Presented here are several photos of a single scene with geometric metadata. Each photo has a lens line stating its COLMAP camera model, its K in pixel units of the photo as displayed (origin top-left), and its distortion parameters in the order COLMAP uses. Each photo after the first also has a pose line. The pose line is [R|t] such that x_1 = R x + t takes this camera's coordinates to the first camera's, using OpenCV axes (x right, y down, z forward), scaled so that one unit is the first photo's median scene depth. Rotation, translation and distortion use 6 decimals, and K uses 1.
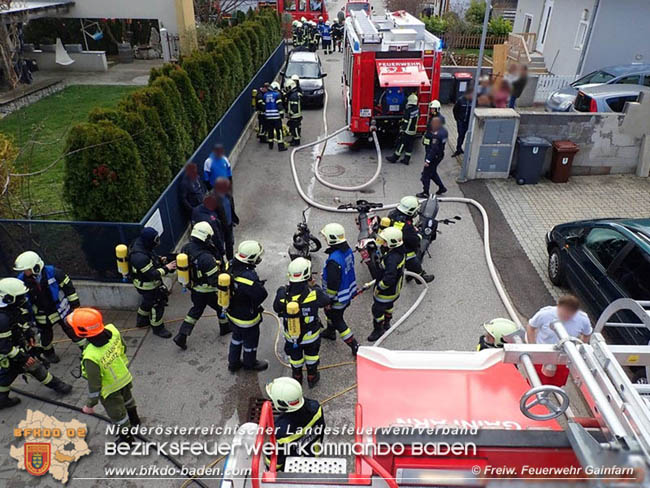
lens RADIAL K [[486.0, 0, 325.0], [0, 486.0, 244.0], [0, 0, 1]] dist [0.005048, -0.004651]
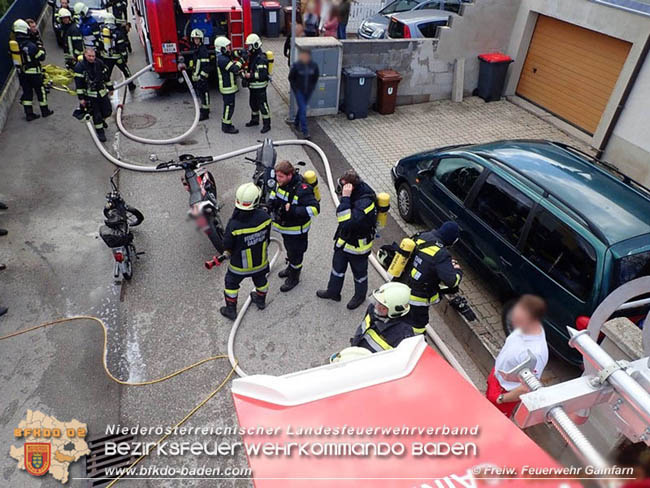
lens RADIAL K [[486.0, 0, 325.0], [0, 486.0, 244.0], [0, 0, 1]] dist [0.005048, -0.004651]
pose [[0.928953, -0.168524, 0.329615, -0.000927], [0.131385, 0.982498, 0.132046, -0.015361], [-0.346099, -0.079358, 0.934836, 0.110766]]
